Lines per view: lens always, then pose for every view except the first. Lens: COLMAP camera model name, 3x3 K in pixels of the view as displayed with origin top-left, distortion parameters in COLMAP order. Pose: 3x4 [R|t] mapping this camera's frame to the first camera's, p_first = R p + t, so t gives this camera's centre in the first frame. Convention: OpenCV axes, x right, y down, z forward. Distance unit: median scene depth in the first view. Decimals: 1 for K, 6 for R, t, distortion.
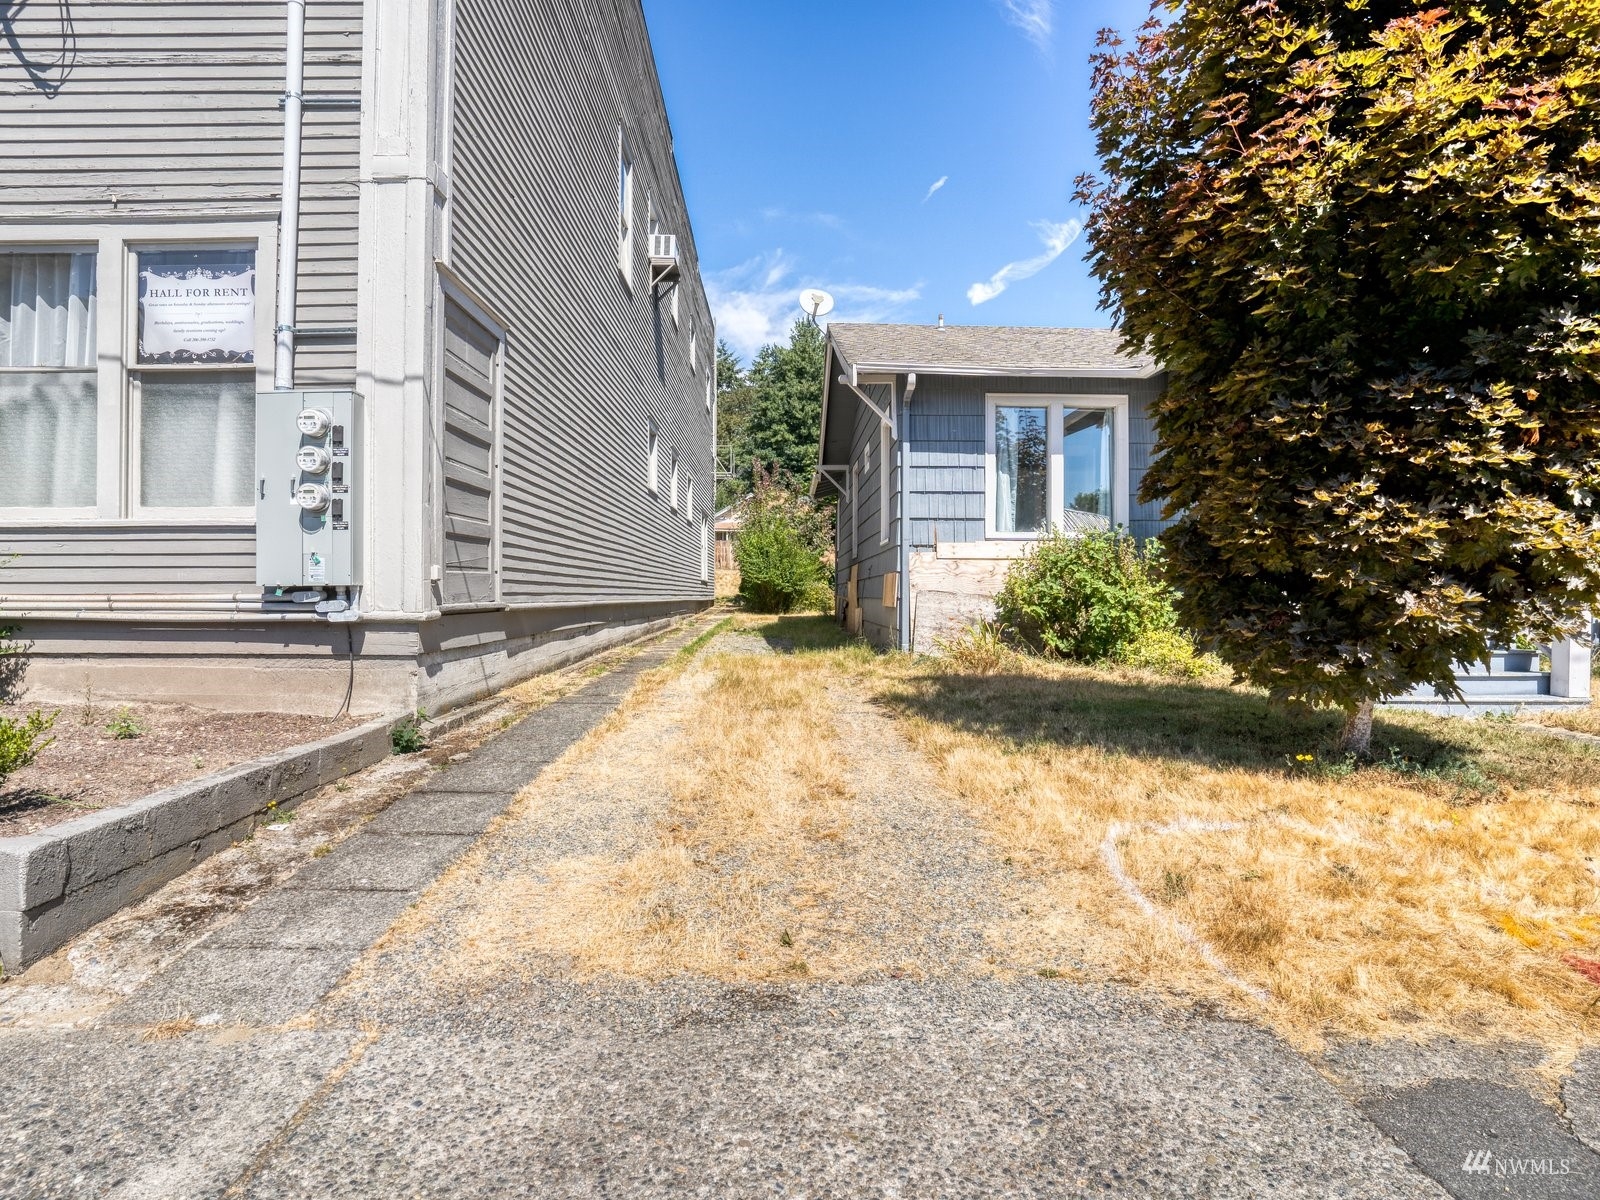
lens RADIAL K [[899.4, 0, 794.7], [0, 899.4, 591.6], [0, 0, 1]] dist [-0.061548, 0.022644]
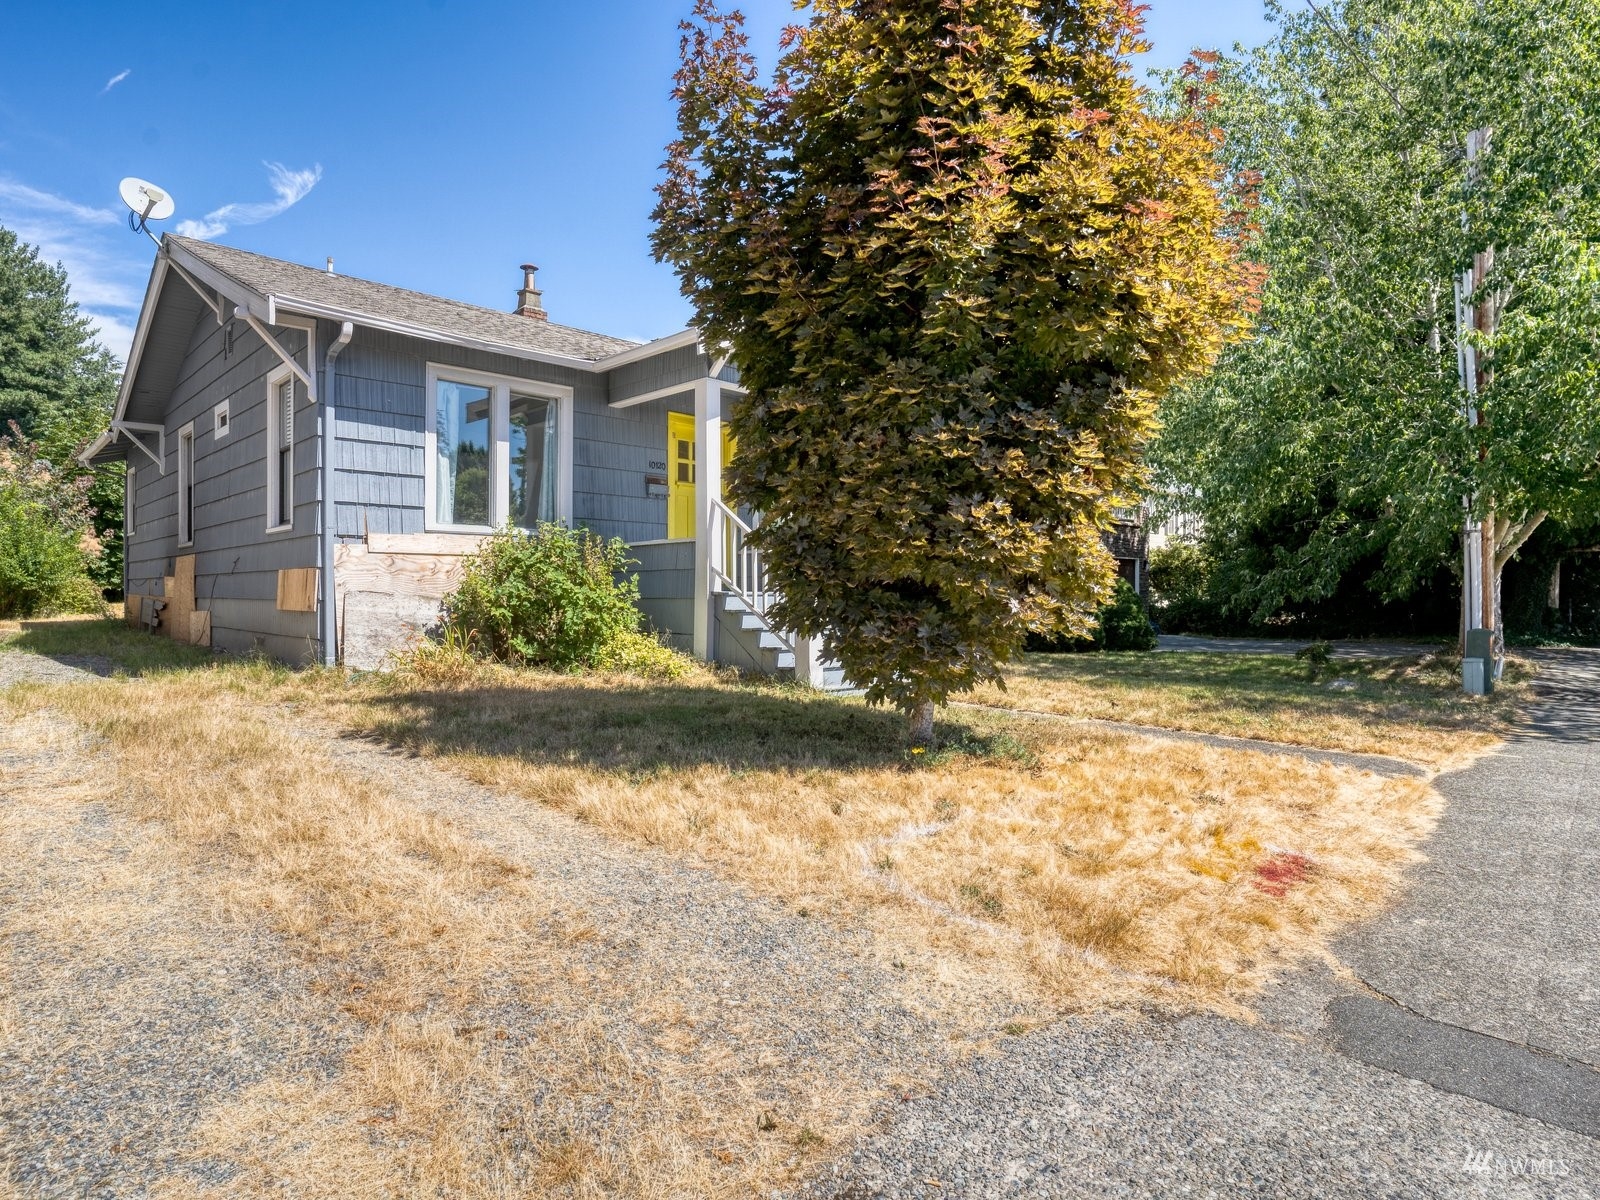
lens RADIAL K [[899.4, 0, 804.3], [0, 899.4, 601.5], [0, 0, 1]] dist [-0.061548, 0.022644]
pose [[0.709201, -0.009154, 0.704947, -0.216406], [-0.002728, 0.999873, 0.015727, -0.009010], [-0.705001, -0.013077, 0.709086, 0.222511]]
